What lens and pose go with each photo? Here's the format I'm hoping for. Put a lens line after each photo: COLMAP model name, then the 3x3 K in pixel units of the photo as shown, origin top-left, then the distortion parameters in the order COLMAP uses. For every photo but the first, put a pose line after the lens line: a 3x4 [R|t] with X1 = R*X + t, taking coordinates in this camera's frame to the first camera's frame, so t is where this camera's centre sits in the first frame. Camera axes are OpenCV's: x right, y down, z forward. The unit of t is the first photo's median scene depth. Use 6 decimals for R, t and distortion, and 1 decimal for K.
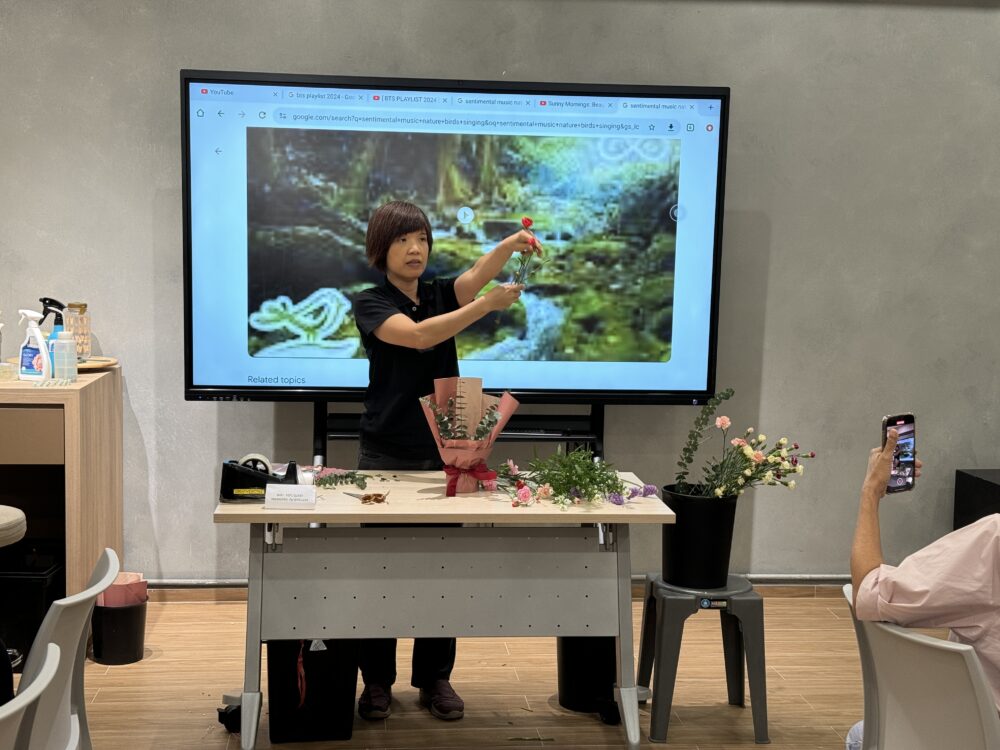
lens RADIAL K [[1377.2, 0, 500.0], [0, 1377.2, 375.0], [0, 0, 1]] dist [0.174021, -0.029335]
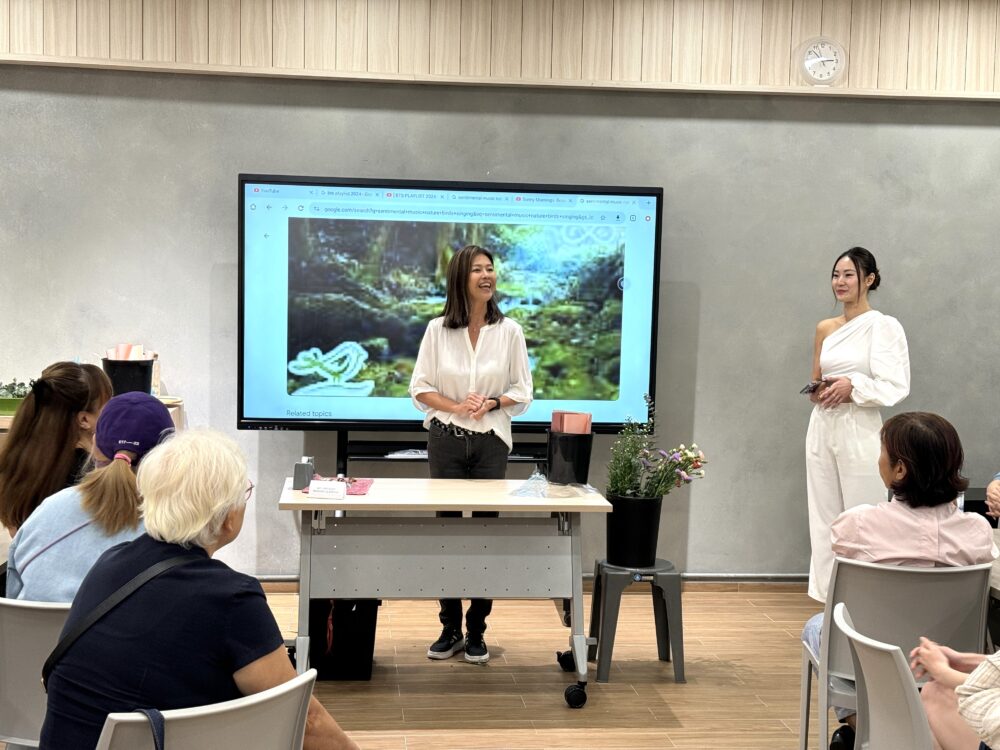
lens RADIAL K [[1377.2, 0, 500.0], [0, 1377.2, 375.0], [0, 0, 1]] dist [0.174021, -0.029335]
pose [[0.999922, 0.002146, 0.012269, -0.001478], [-0.001659, 0.999215, -0.039570, 0.018106], [-0.012344, 0.039547, 0.999141, -0.274237]]
